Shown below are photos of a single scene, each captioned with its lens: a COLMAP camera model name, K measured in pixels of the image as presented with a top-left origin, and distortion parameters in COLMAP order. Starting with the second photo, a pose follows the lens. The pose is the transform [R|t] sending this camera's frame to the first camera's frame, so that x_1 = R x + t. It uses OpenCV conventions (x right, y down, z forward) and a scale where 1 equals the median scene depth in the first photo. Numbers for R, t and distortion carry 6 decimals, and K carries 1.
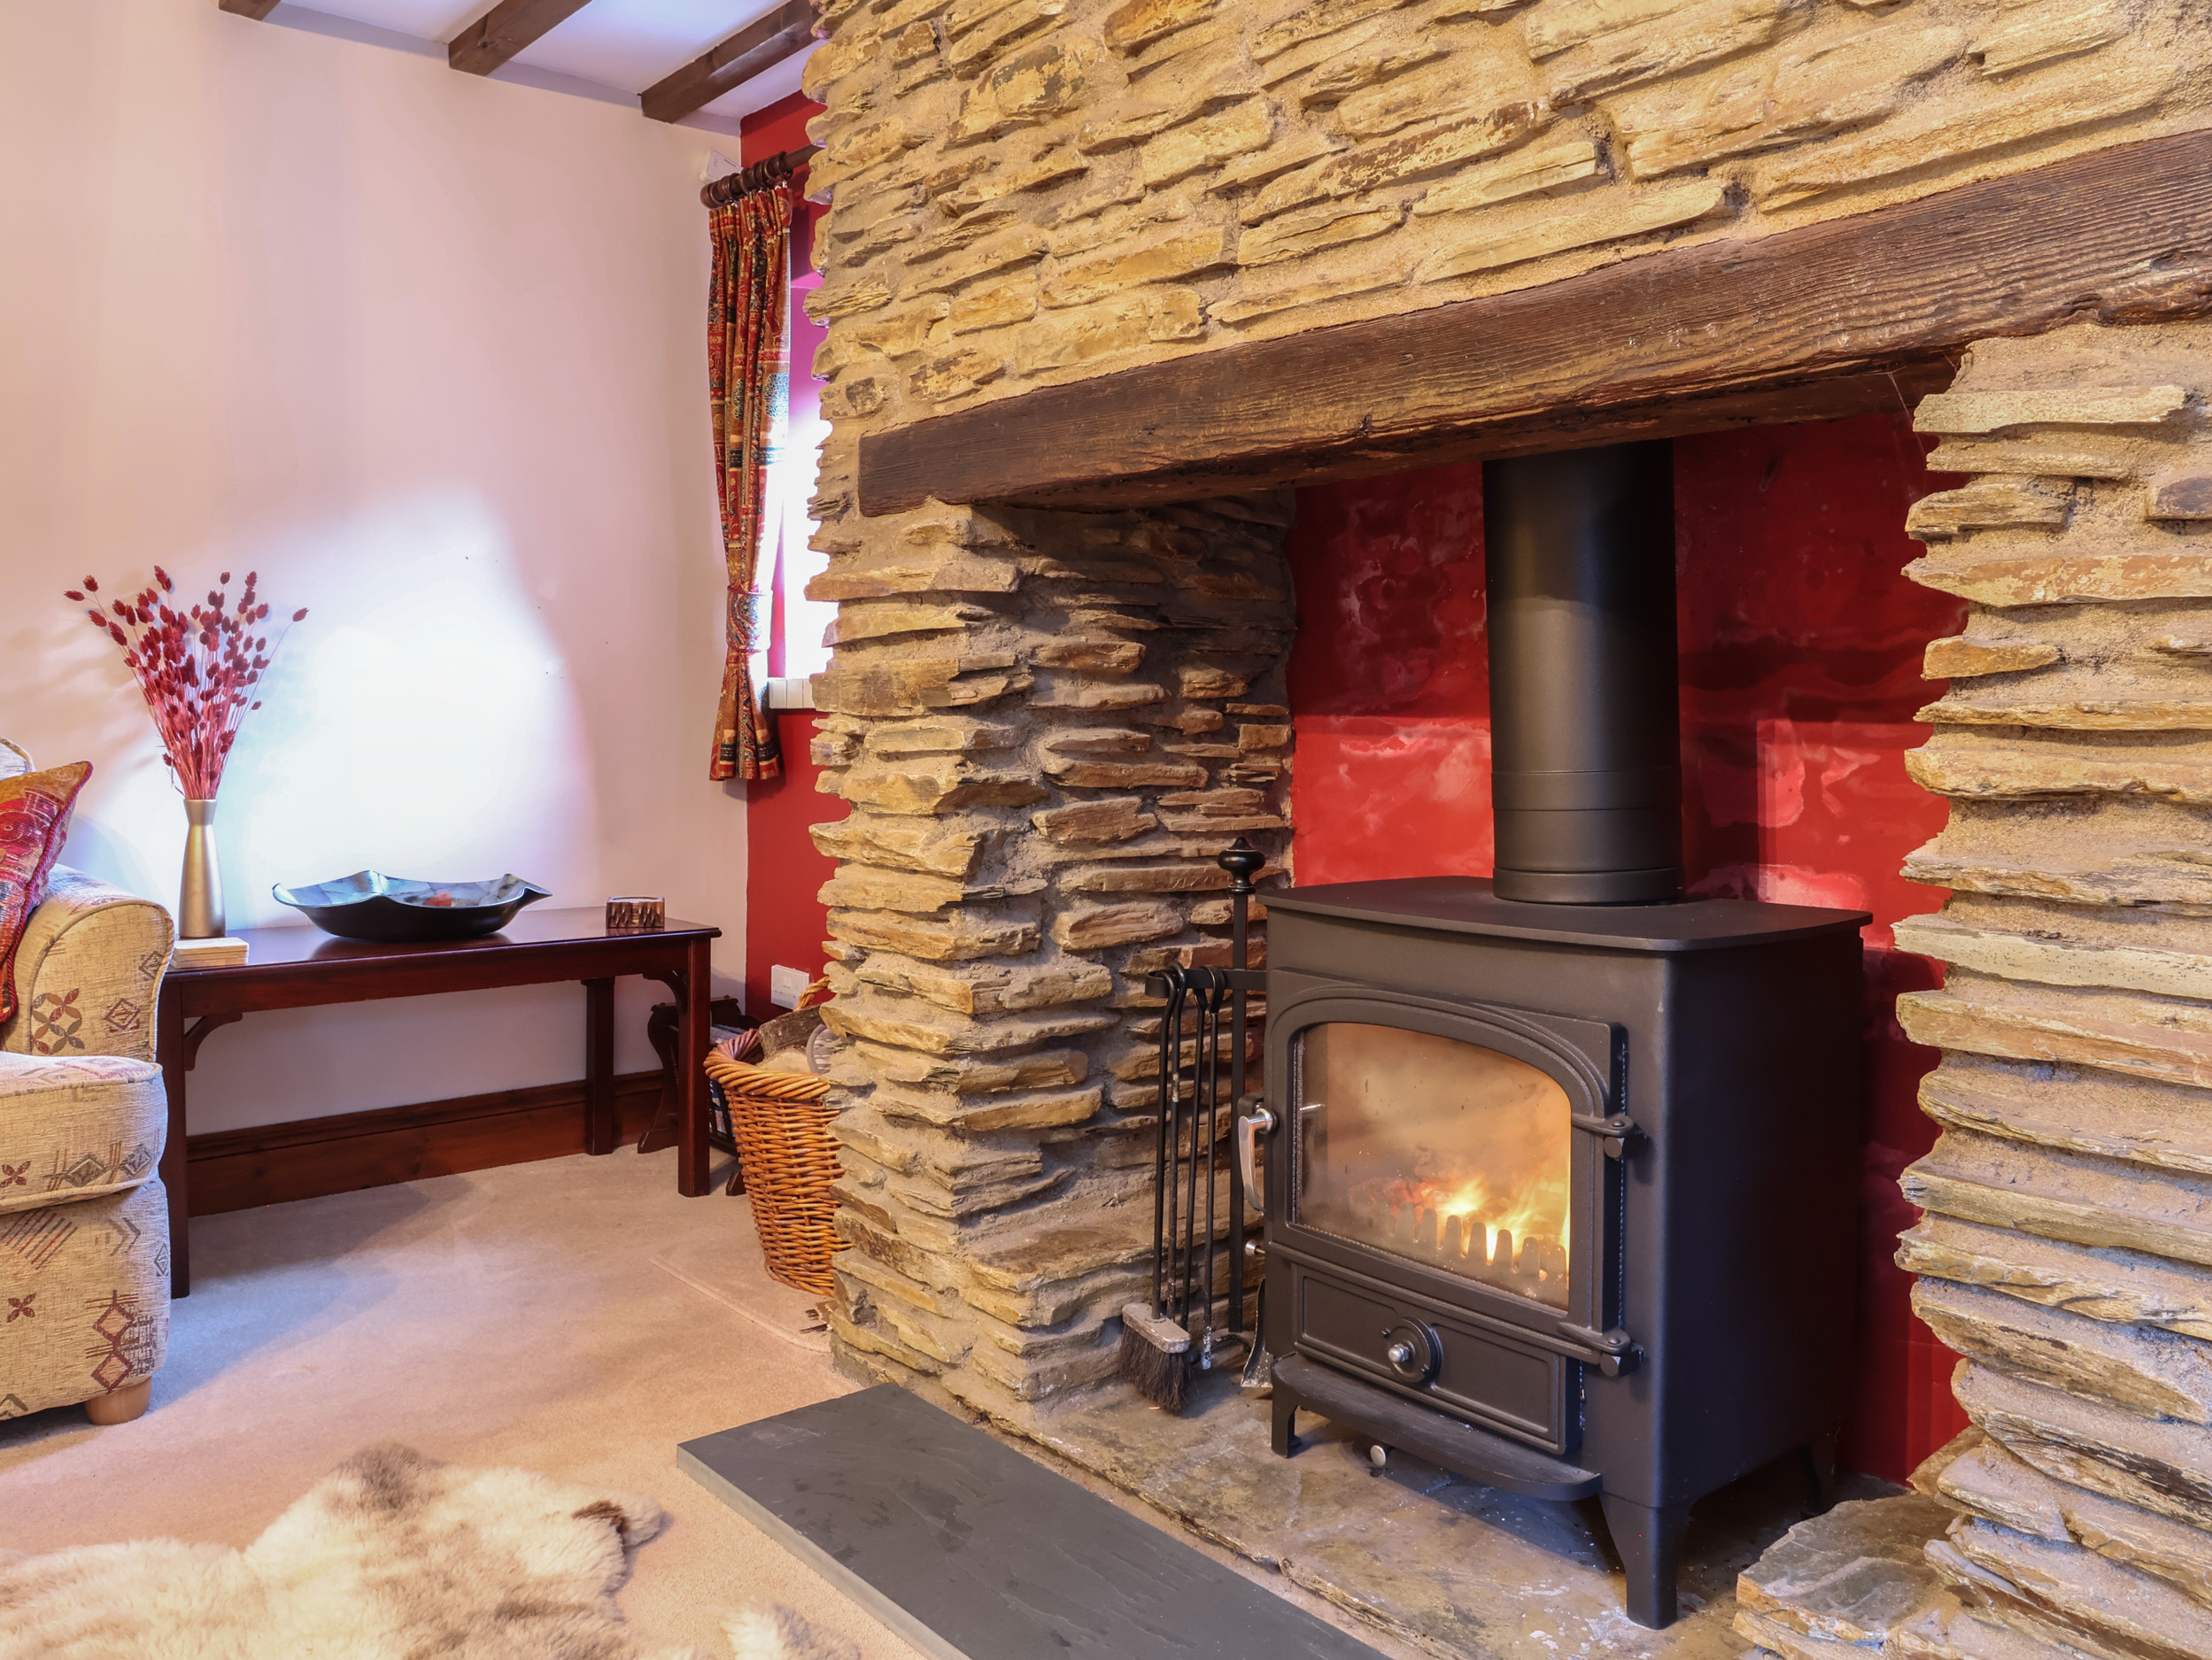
lens RADIAL K [[1711.1, 0, 1117.2], [0, 1711.1, 805.7], [0, 0, 1]] dist [0.006572, -0.003926]
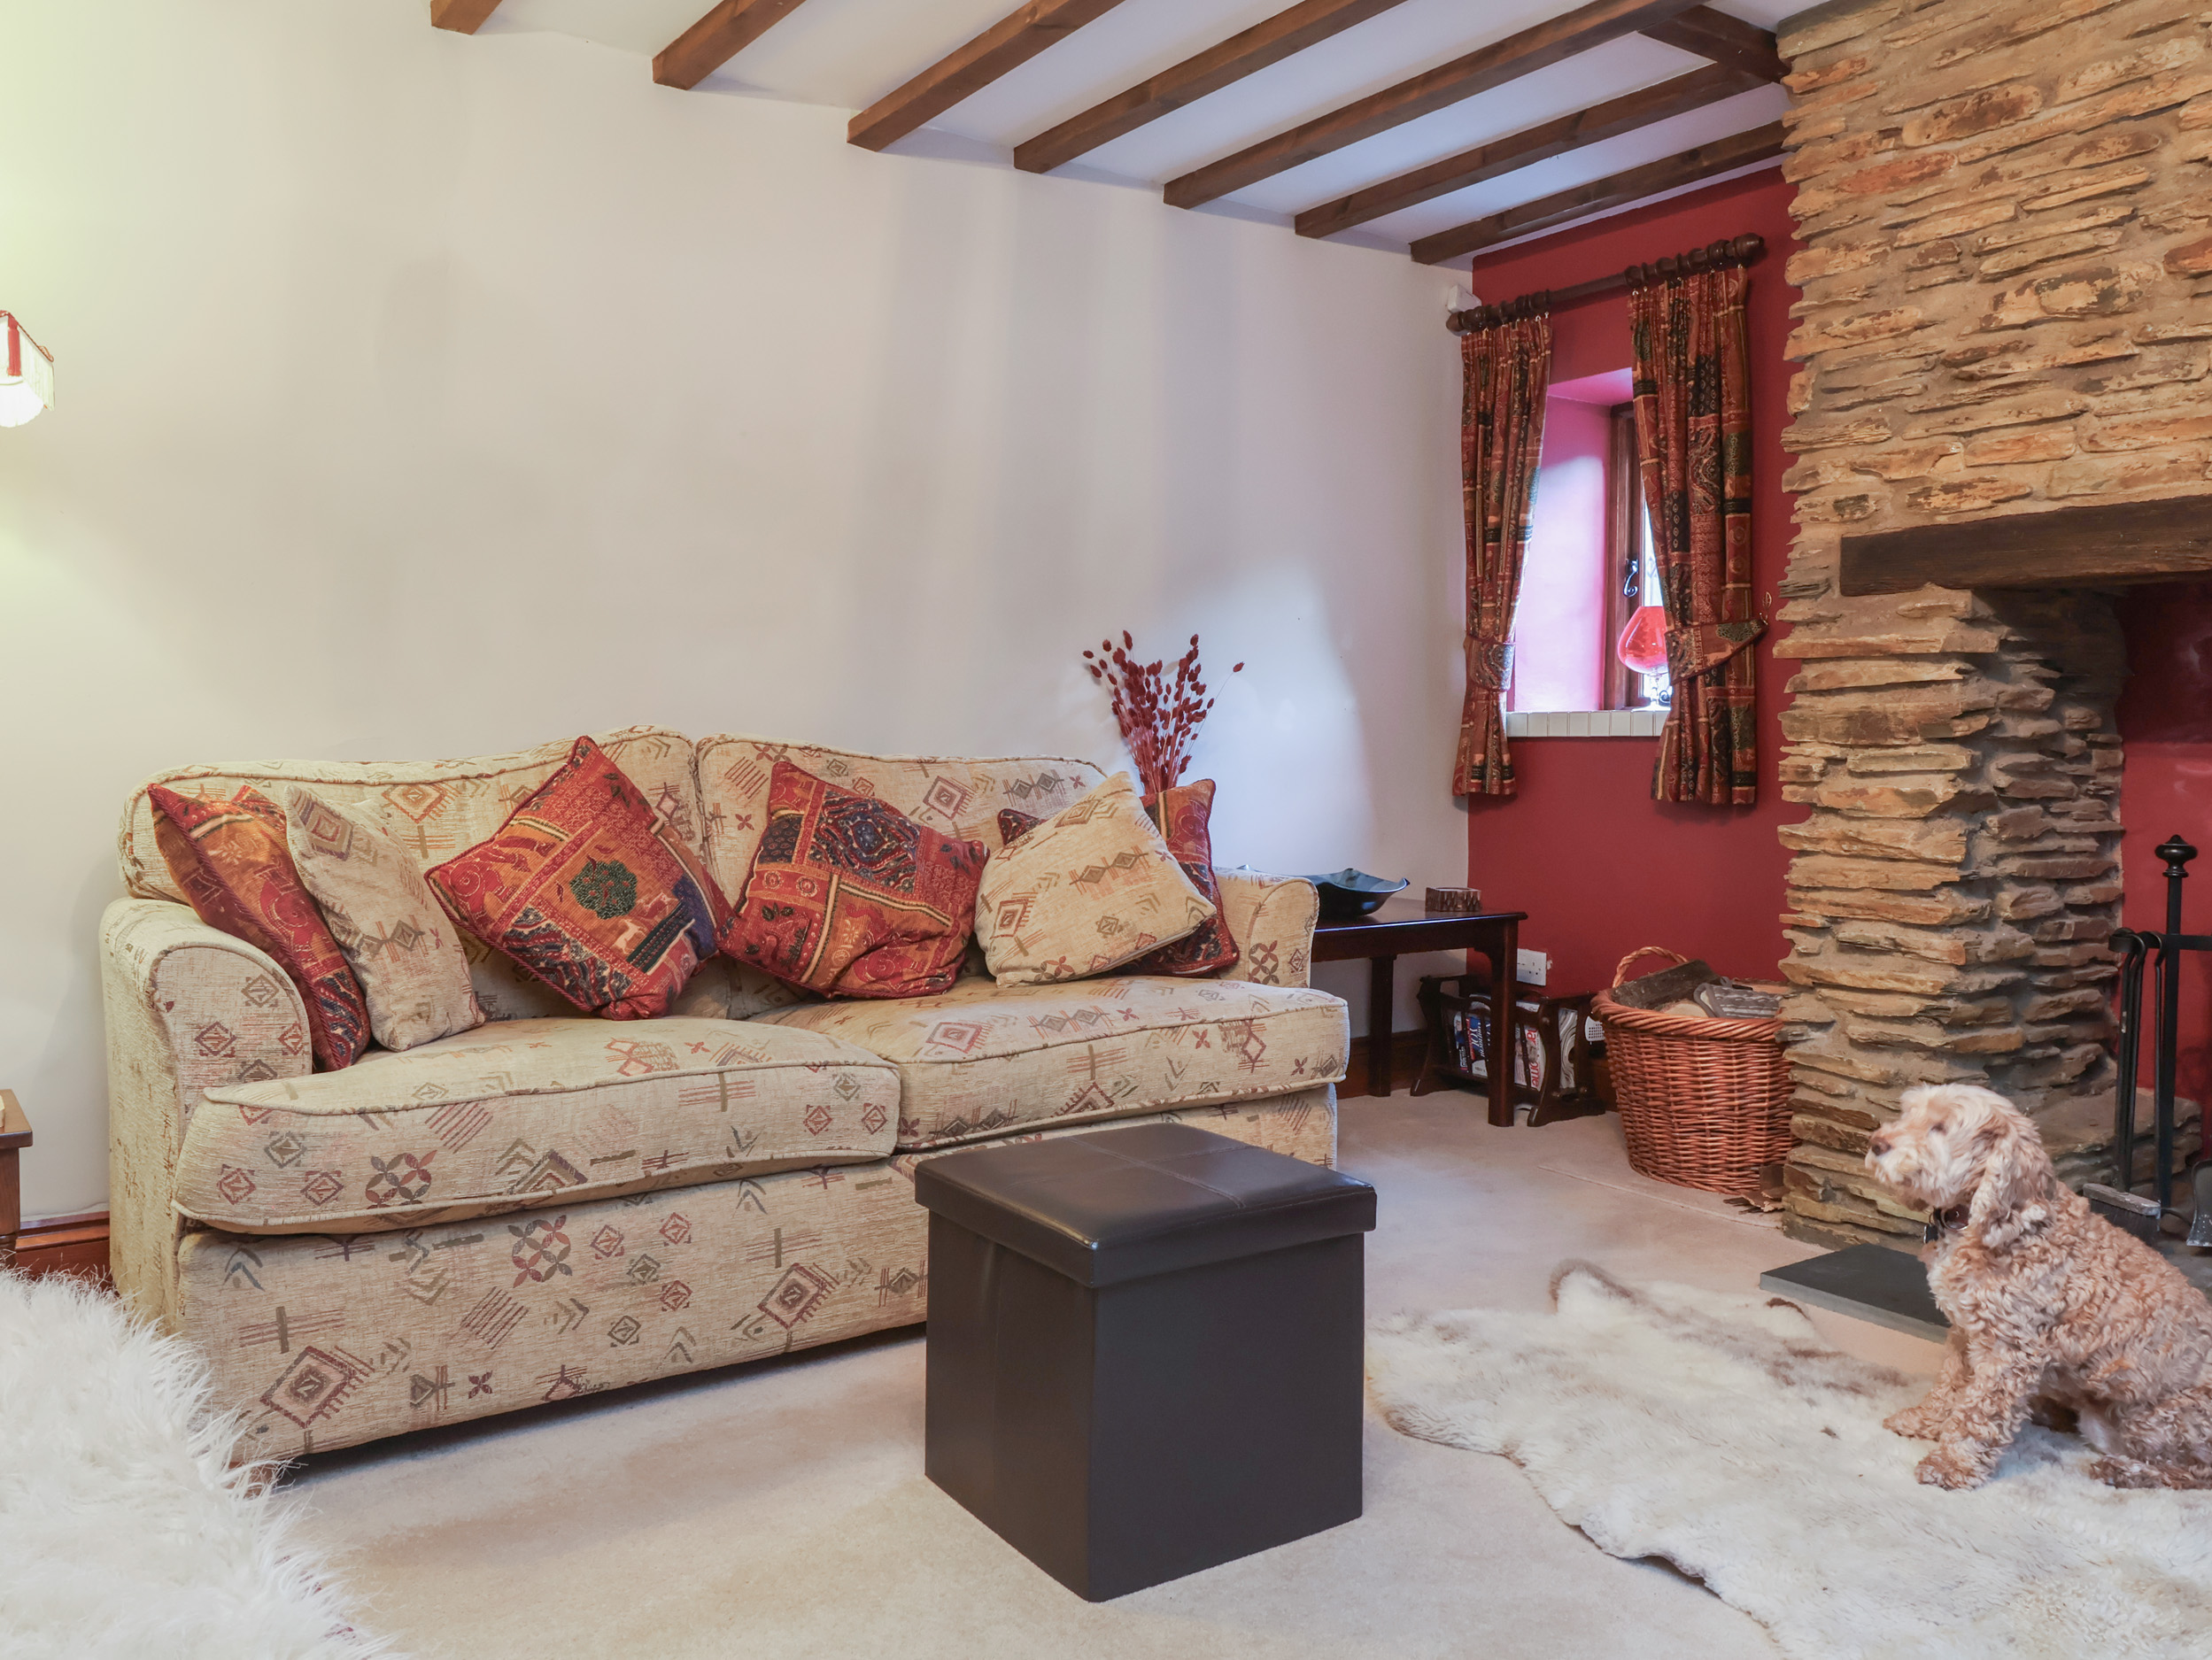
lens RADIAL K [[1680.6, 0, 1119.3], [0, 1680.6, 807.0], [0, 0, 1]] dist [0.006089, -0.008925]
pose [[0.994351, 0.001594, -0.106129, -0.589299], [-0.002843, 0.999928, -0.011618, 0.013901], [0.106103, 0.011854, 0.994284, -0.381172]]
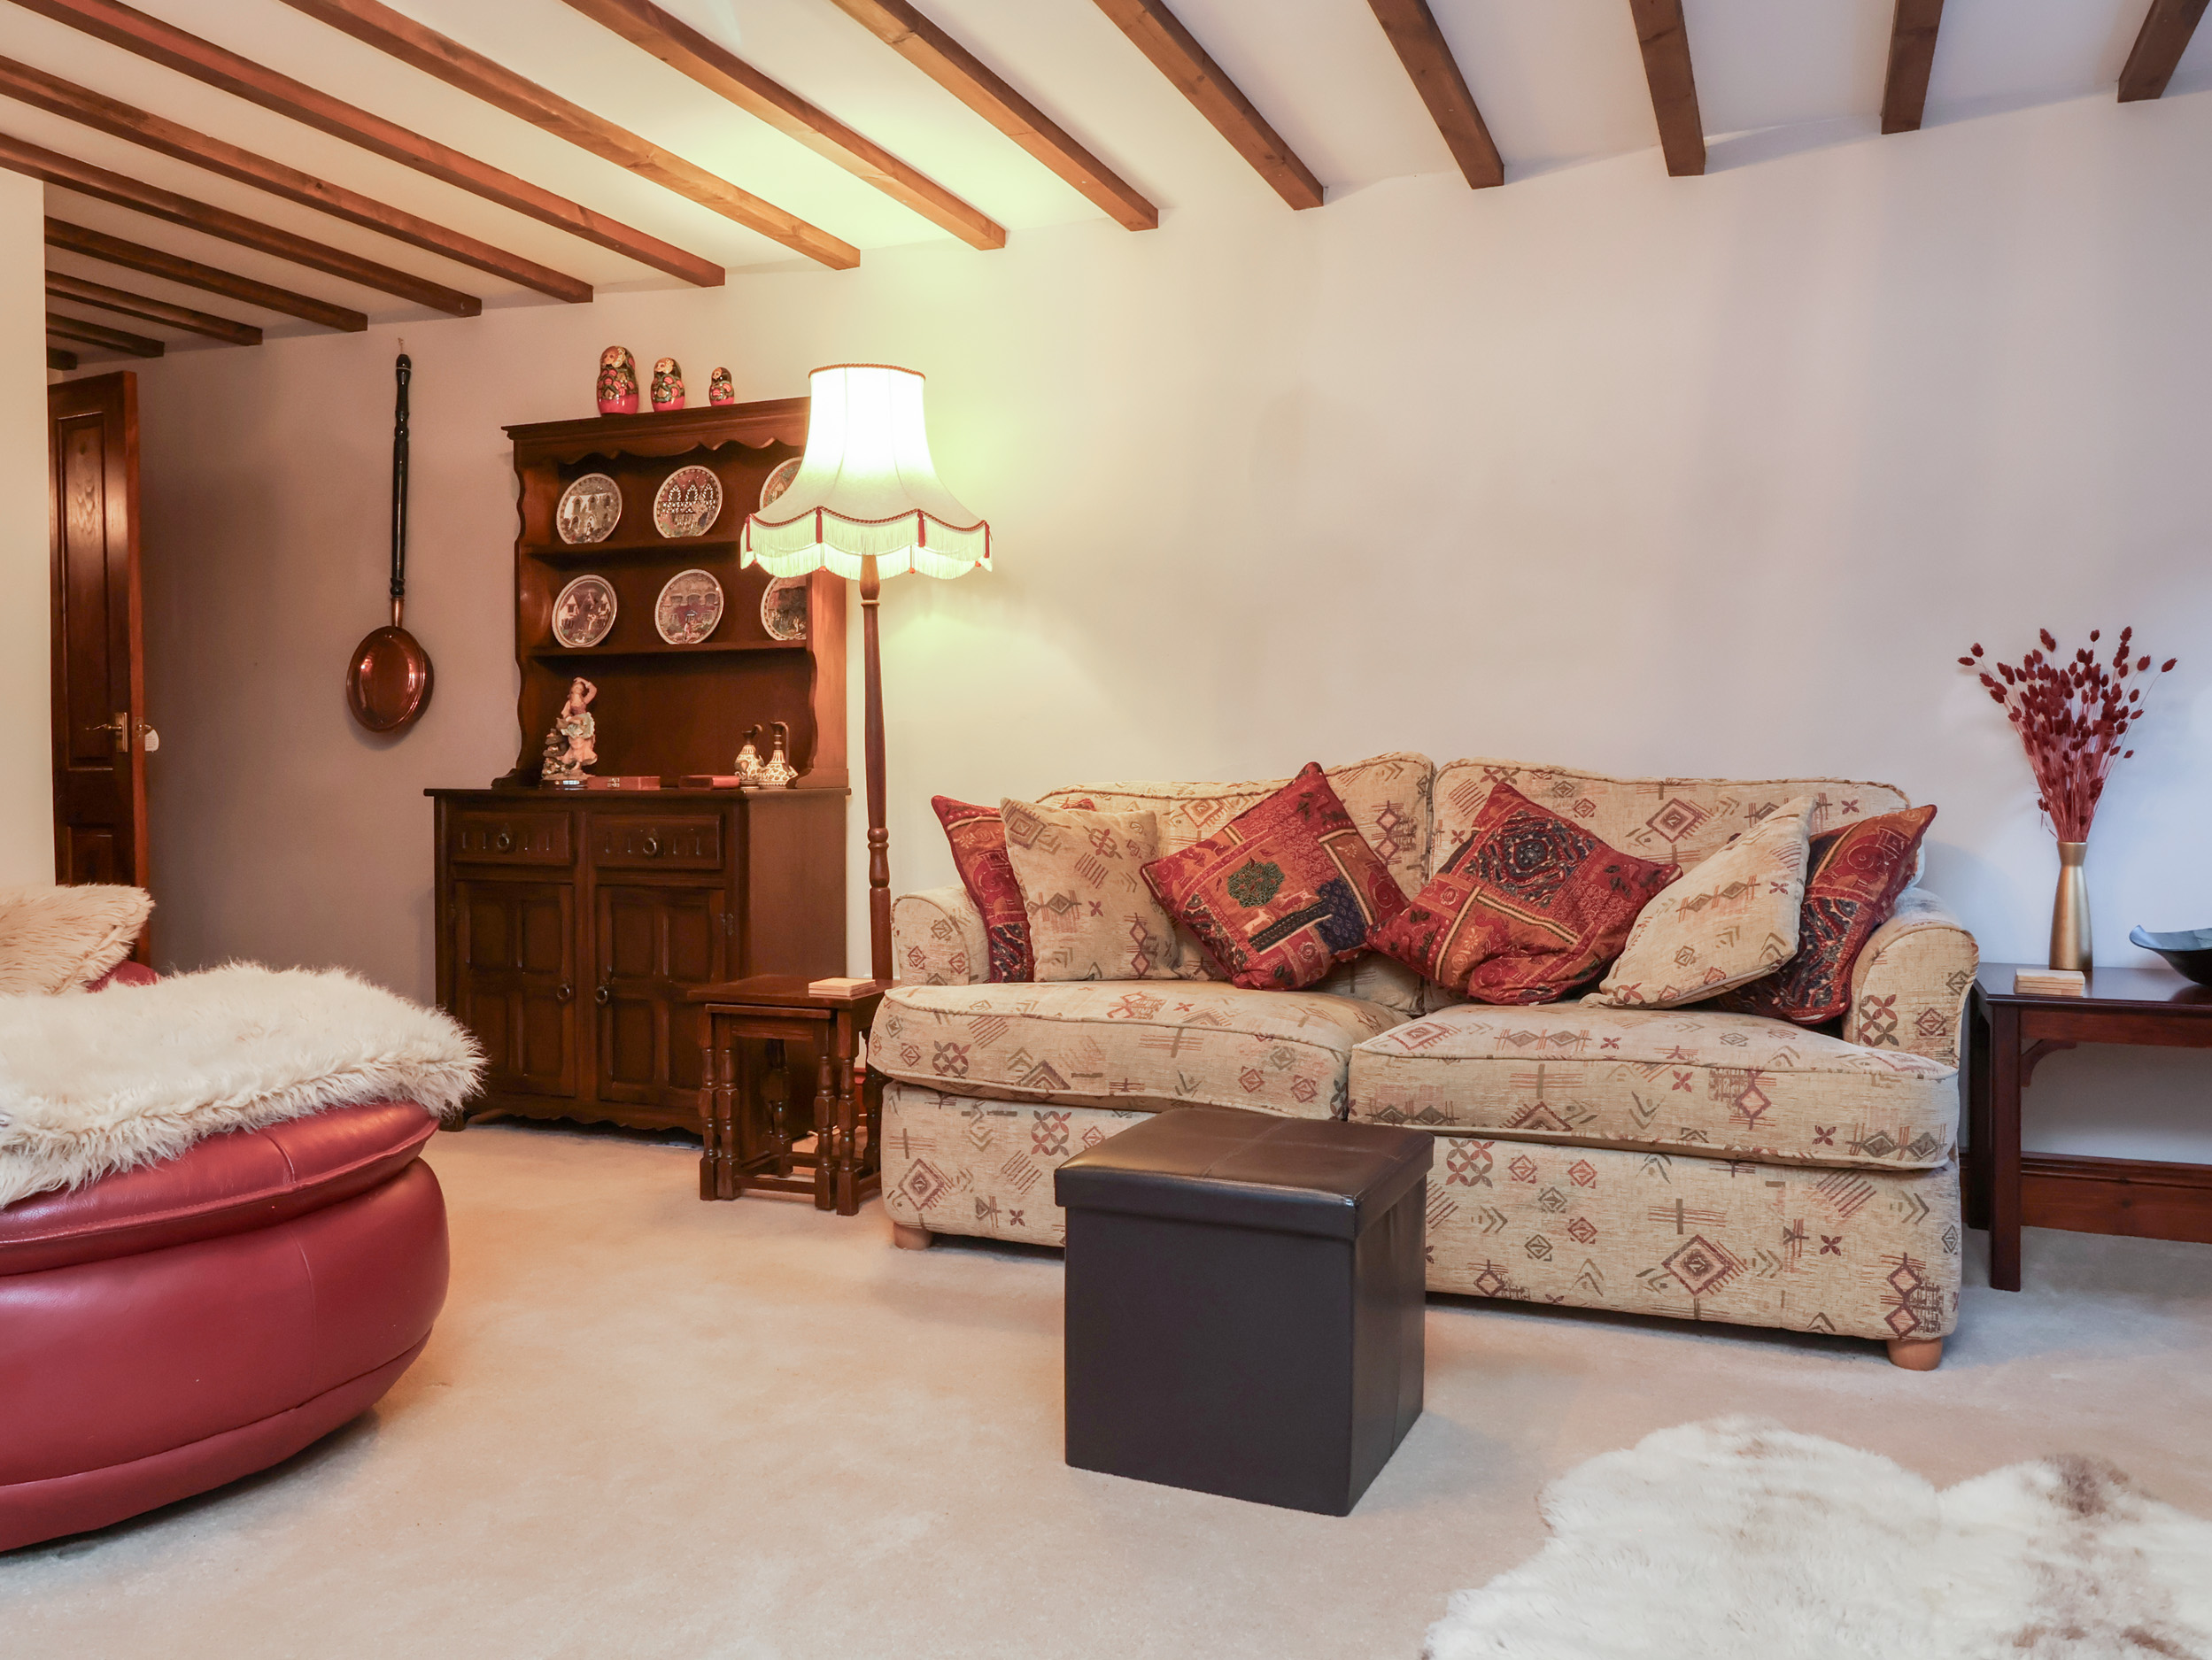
lens RADIAL K [[1680.6, 0, 1119.3], [0, 1680.6, 807.0], [0, 0, 1]] dist [0.006089, -0.008925]
pose [[0.442055, 0.013881, -0.896880, 0.203877], [-0.037601, 0.999288, -0.003067, 0.000012], [0.896199, 0.035080, 0.442262, -0.006539]]
